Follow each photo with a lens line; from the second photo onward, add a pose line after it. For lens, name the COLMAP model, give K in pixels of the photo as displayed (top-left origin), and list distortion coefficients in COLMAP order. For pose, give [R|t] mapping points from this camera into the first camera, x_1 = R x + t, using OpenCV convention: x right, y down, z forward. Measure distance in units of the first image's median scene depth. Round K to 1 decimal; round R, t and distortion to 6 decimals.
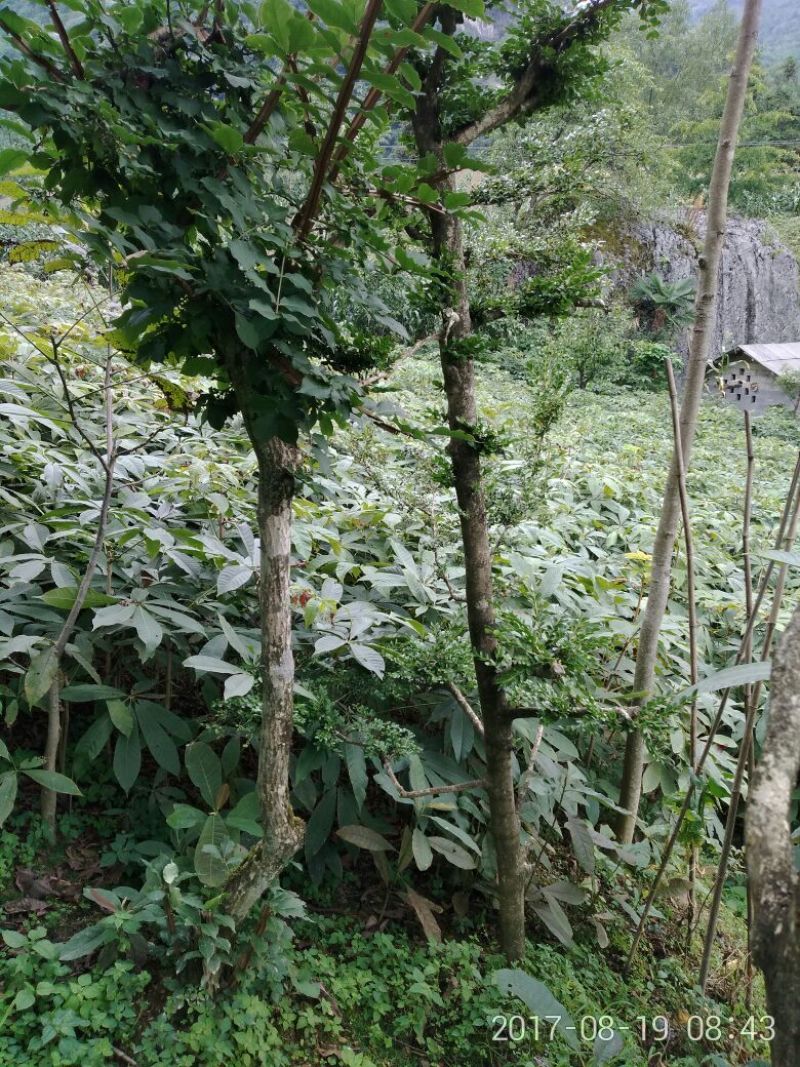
lens RADIAL K [[821.6, 0, 400.0], [0, 821.6, 533.5], [0, 0, 1]] dist [0.020710, -0.033574]
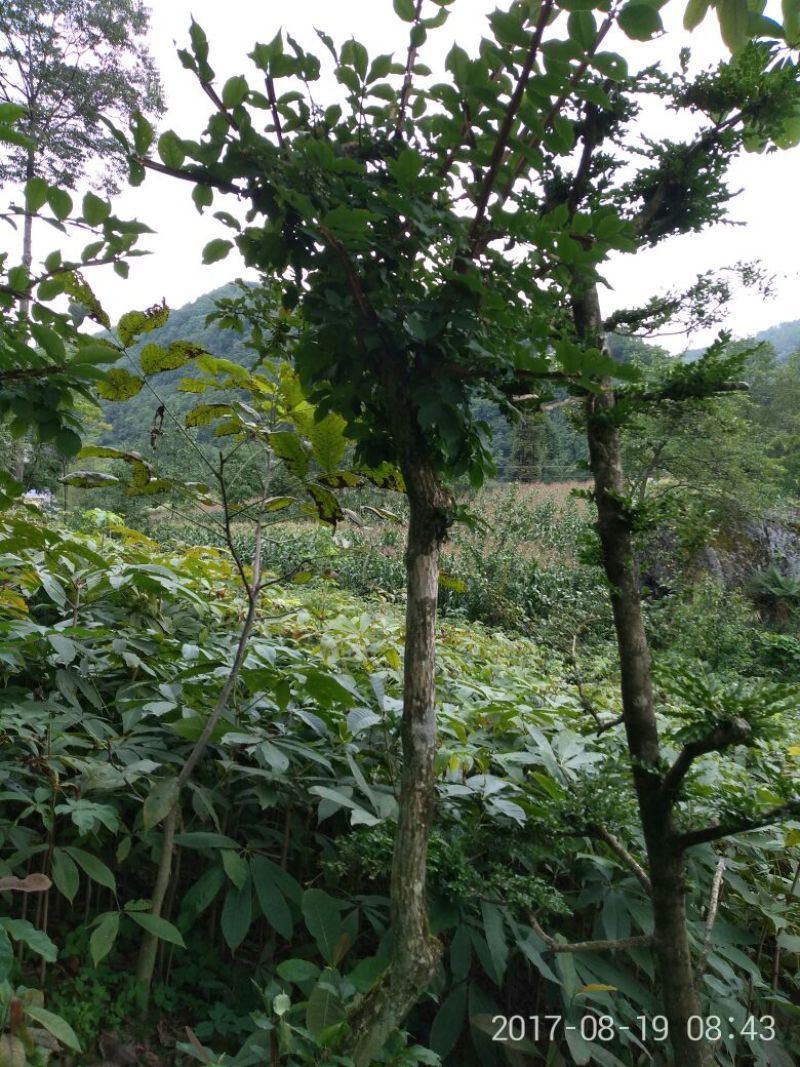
lens RADIAL K [[818.1, 0, 400.0], [0, 818.1, 533.5], [0, 0, 1]] dist [0.003975, 0.032318]
pose [[0.990576, -0.007566, -0.136757, -0.031270], [-0.040489, 0.937673, -0.345151, 0.195294], [0.130845, 0.347435, 0.928530, 0.051764]]
